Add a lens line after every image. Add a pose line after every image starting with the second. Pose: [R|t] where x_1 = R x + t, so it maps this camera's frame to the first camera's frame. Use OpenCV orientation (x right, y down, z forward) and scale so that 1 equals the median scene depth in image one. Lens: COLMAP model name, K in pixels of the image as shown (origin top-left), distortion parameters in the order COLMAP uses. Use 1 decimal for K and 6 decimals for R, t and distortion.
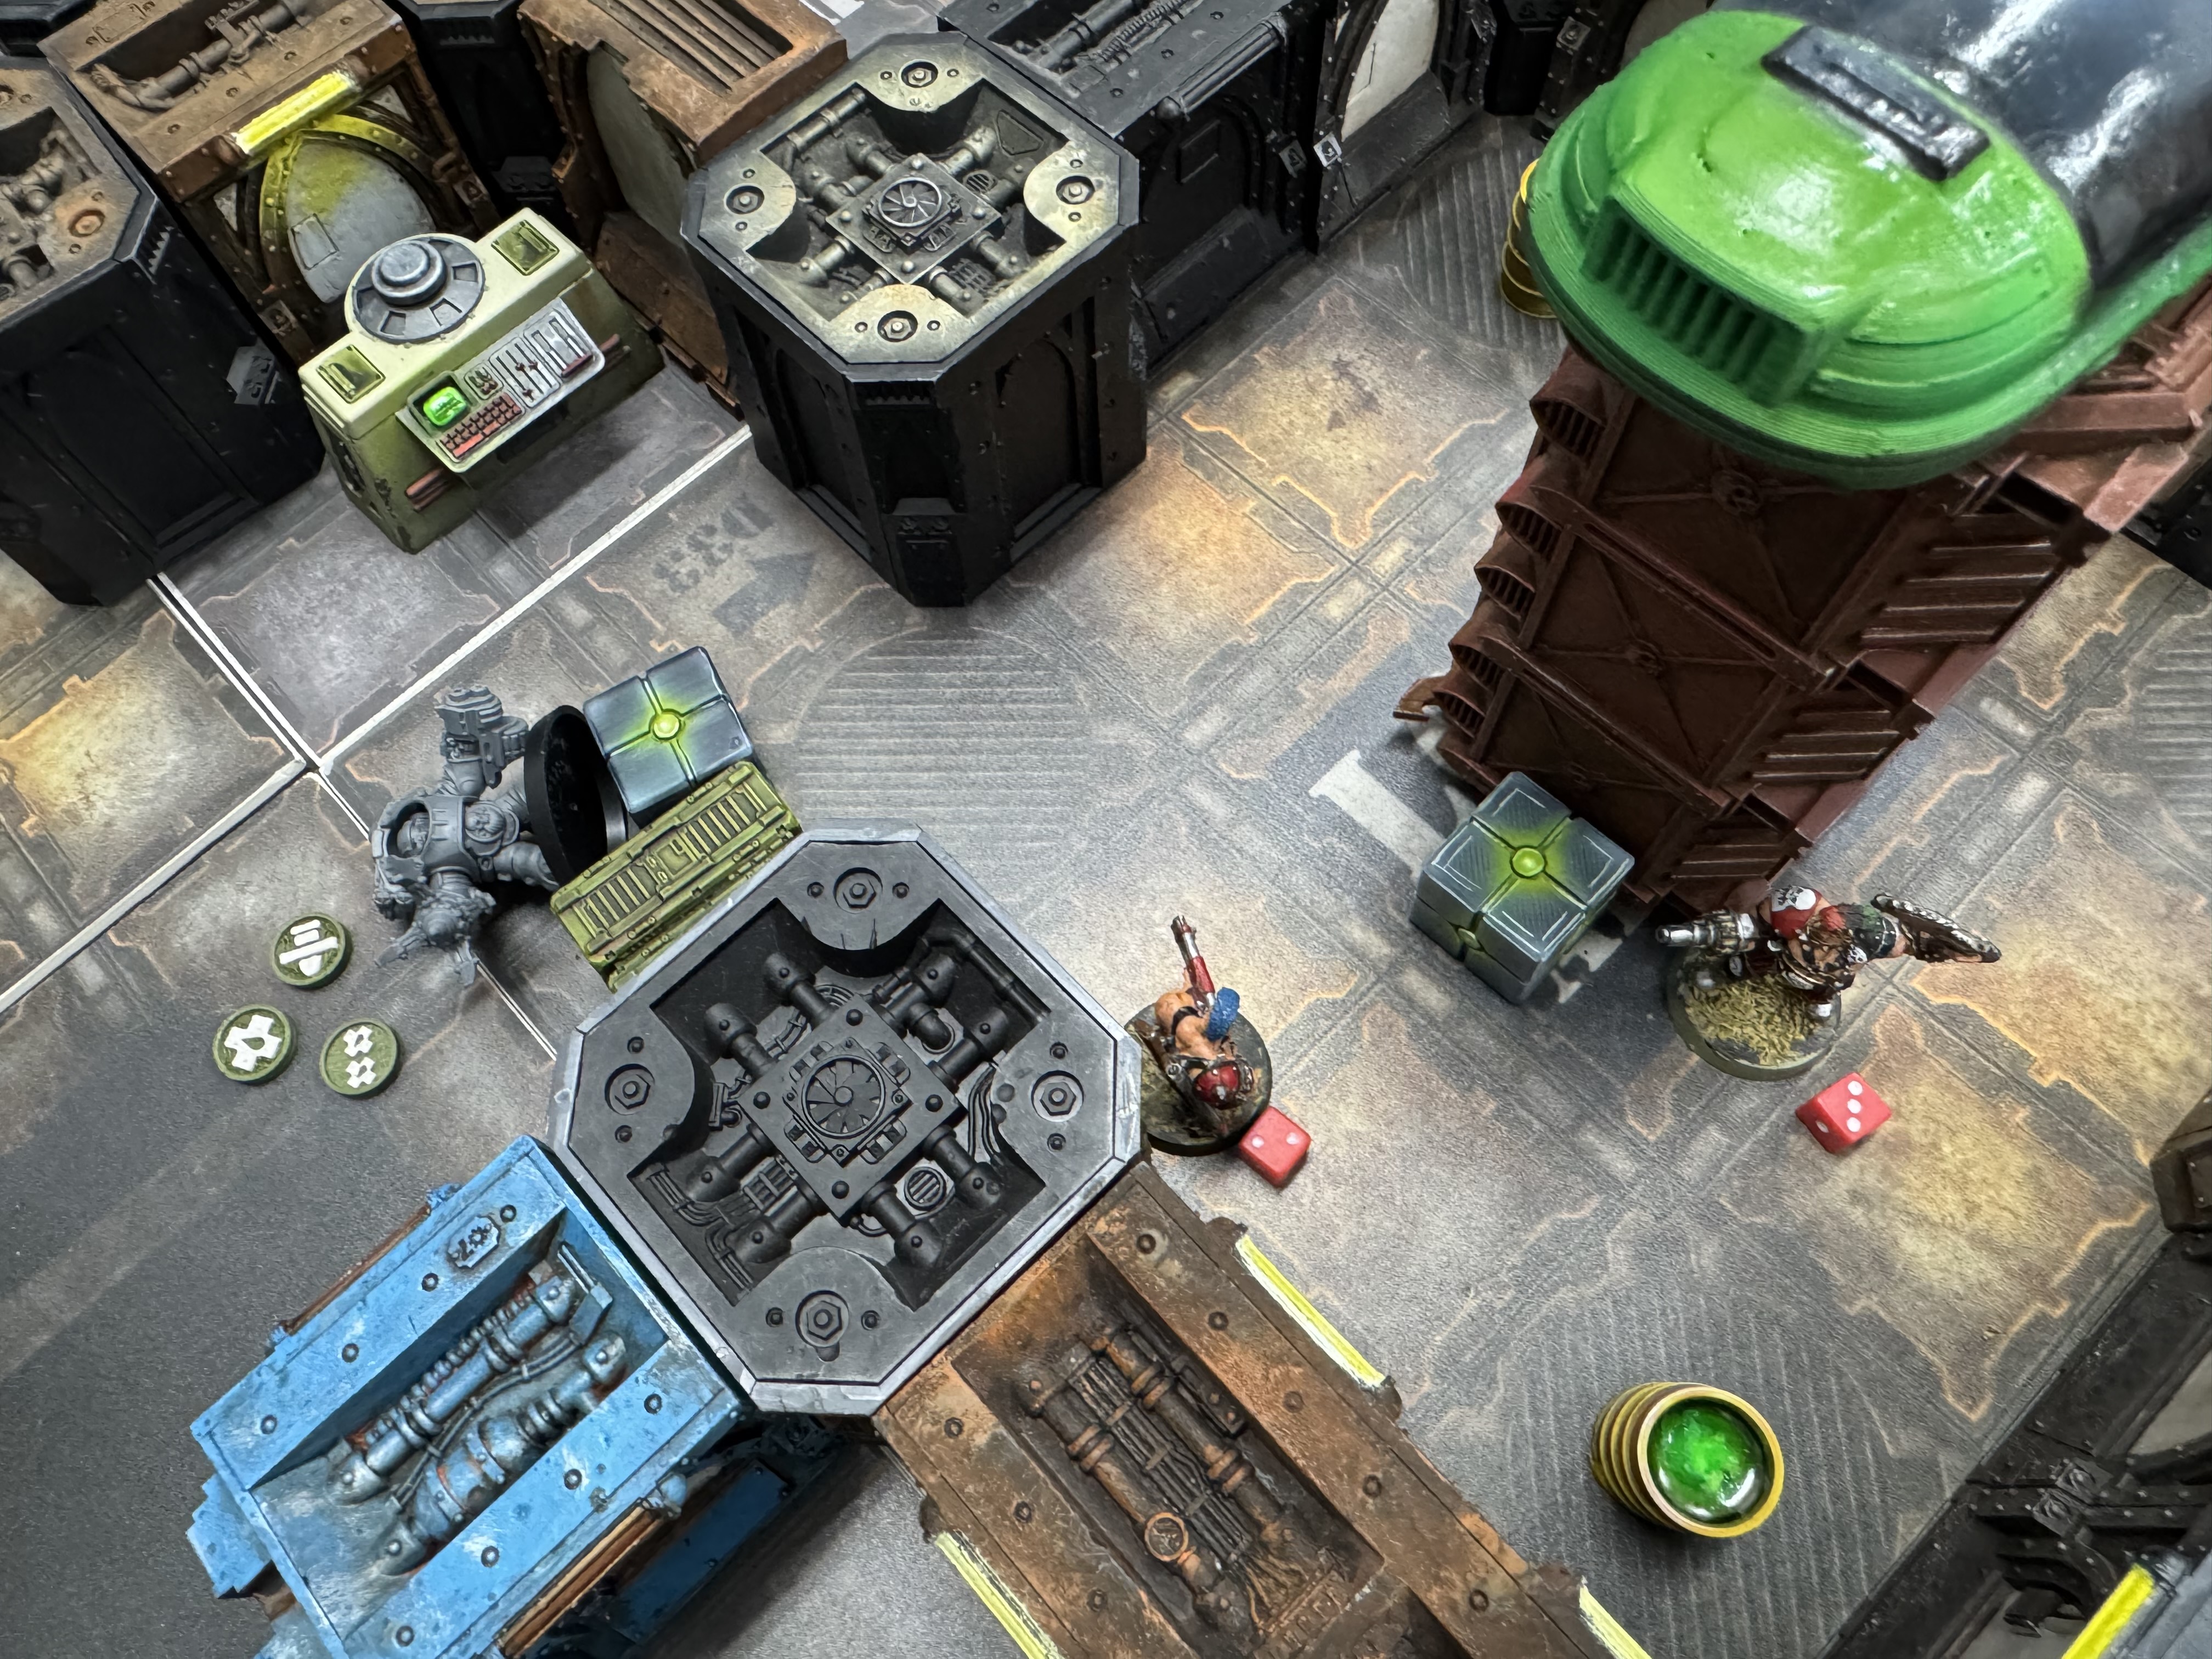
lens RADIAL K [[1571.4, 0, 1104.5], [0, 1571.4, 782.4], [0, 0, 1]] dist [0.010214, -0.021986]
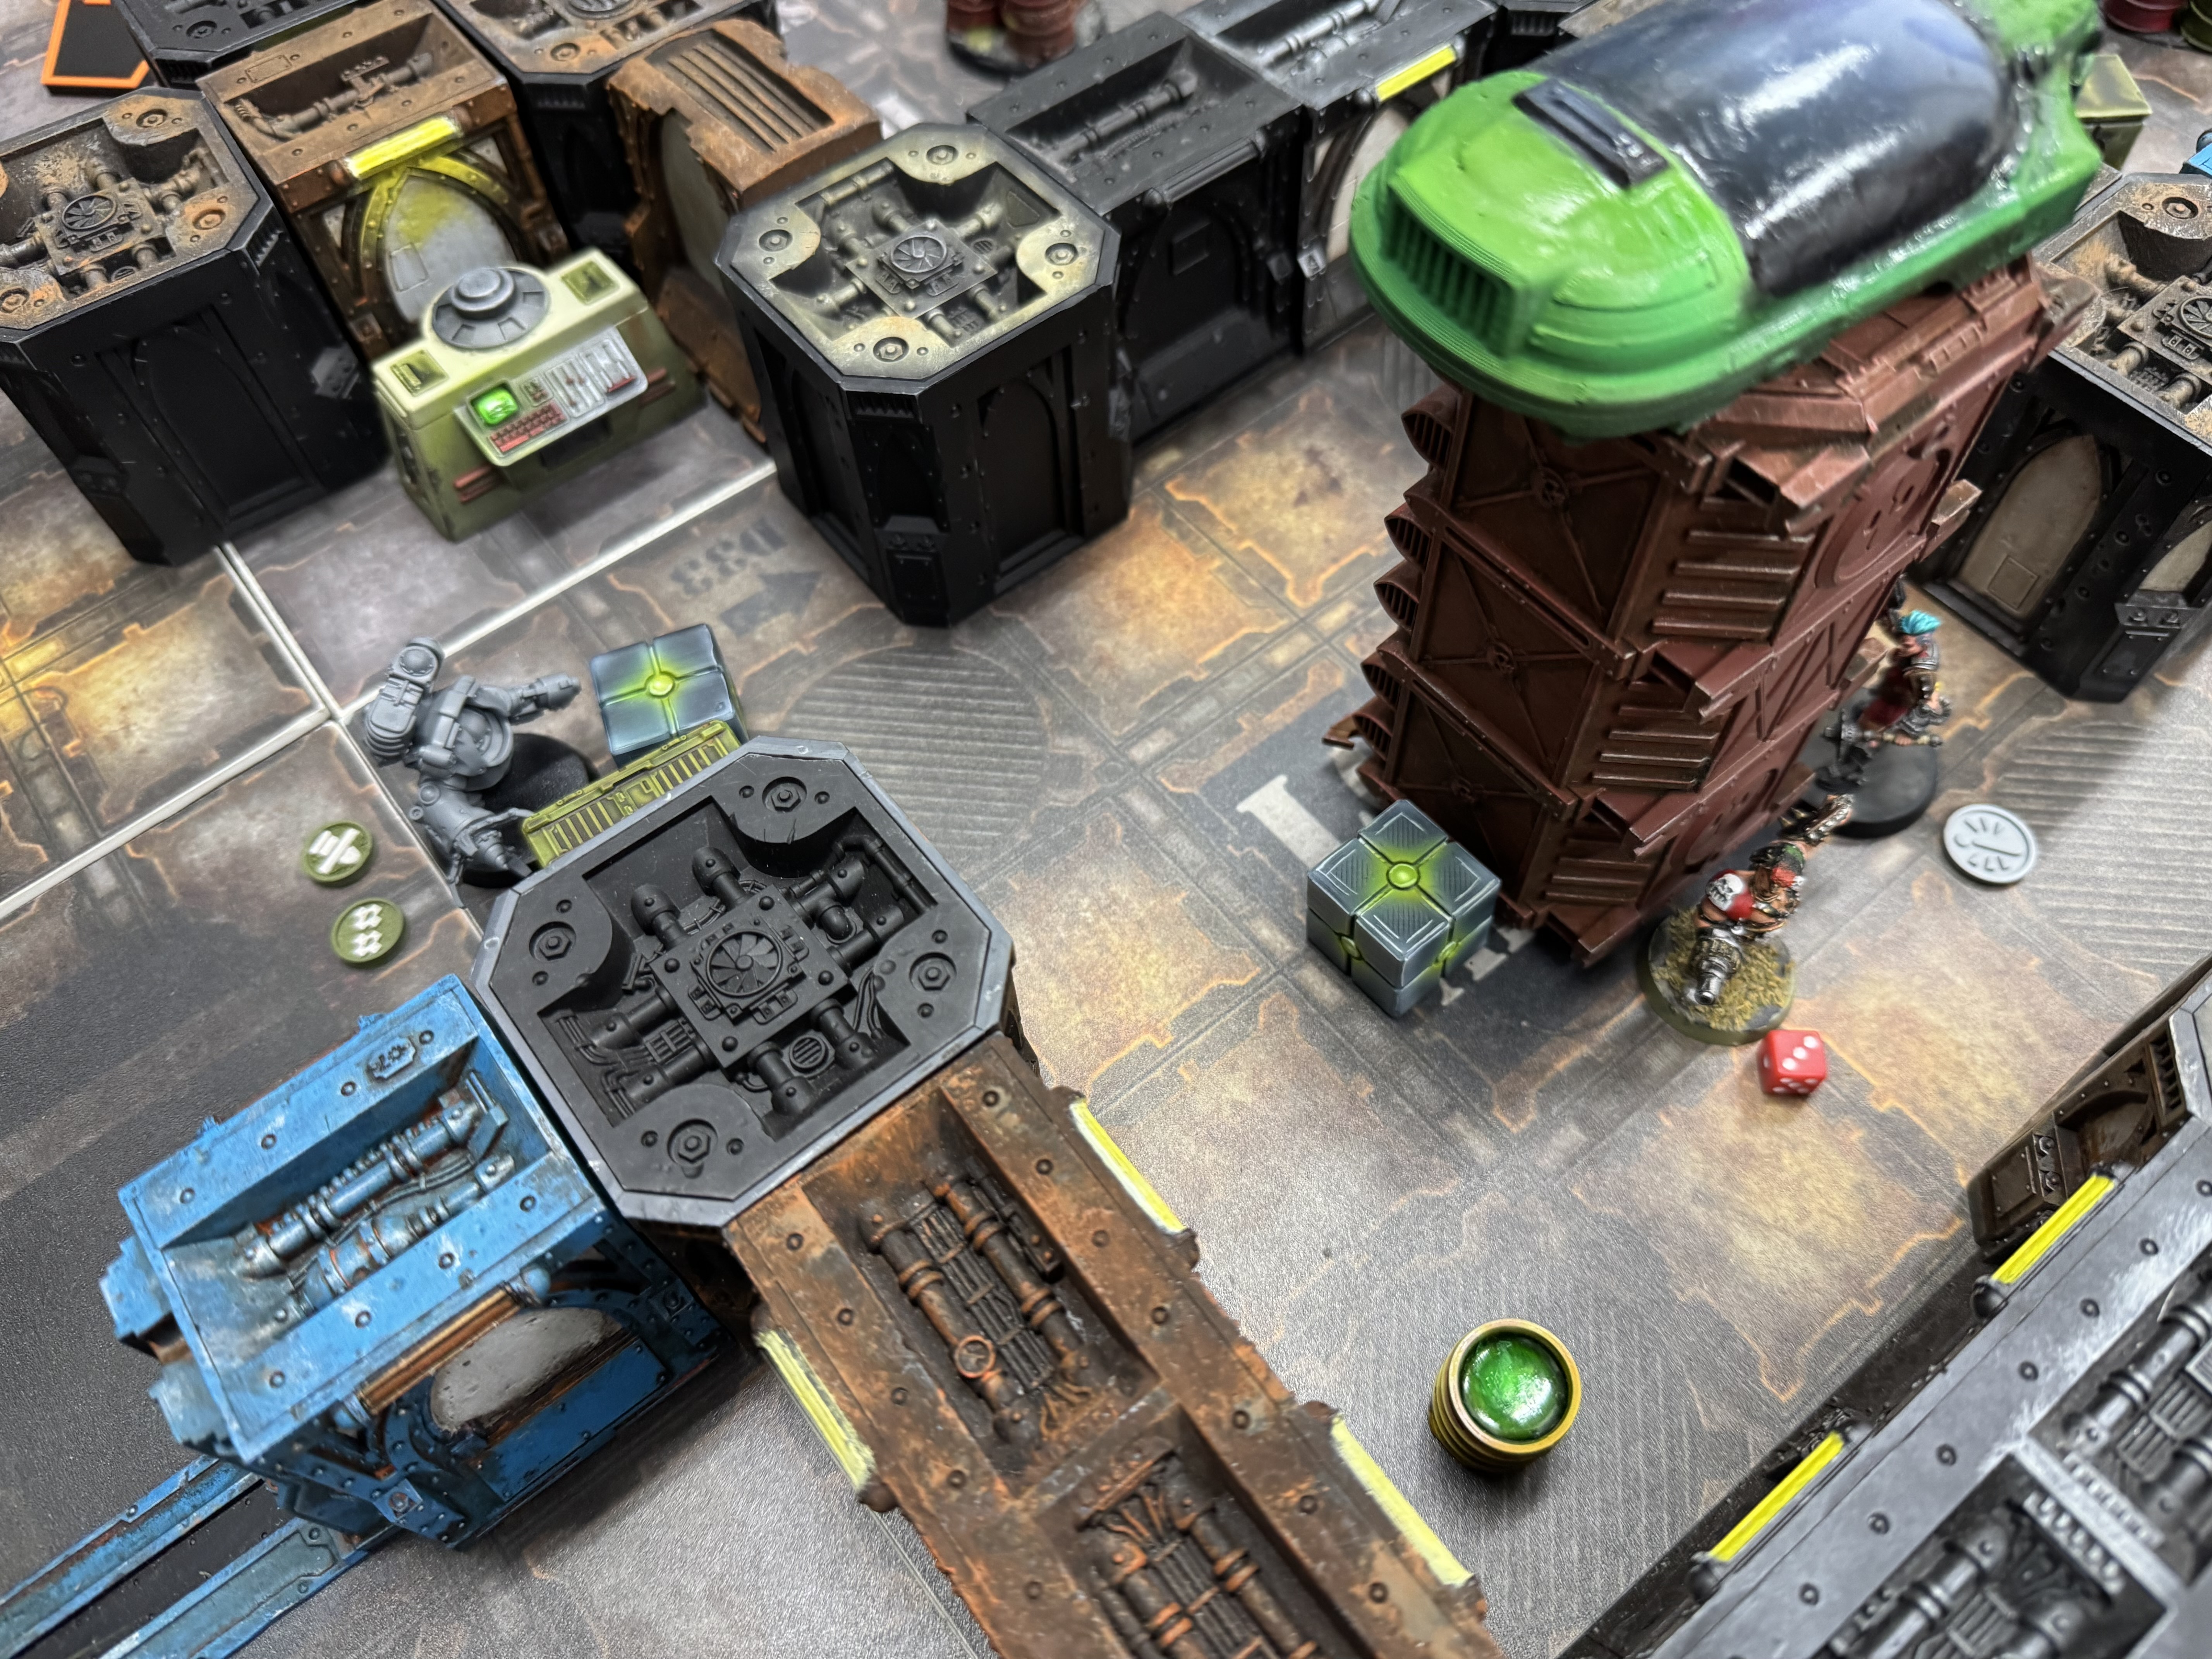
lens RADIAL K [[1602.9, 0, 1201.5], [0, 1602.9, 821.5], [0, 0, 1]] dist [0.061897, -0.105304]
pose [[0.996584, 0.081947, -0.010200, 0.128176], [-0.082580, 0.988760, -0.124636, 0.170962], [-0.000128, 0.125052, 0.992150, -0.117760]]
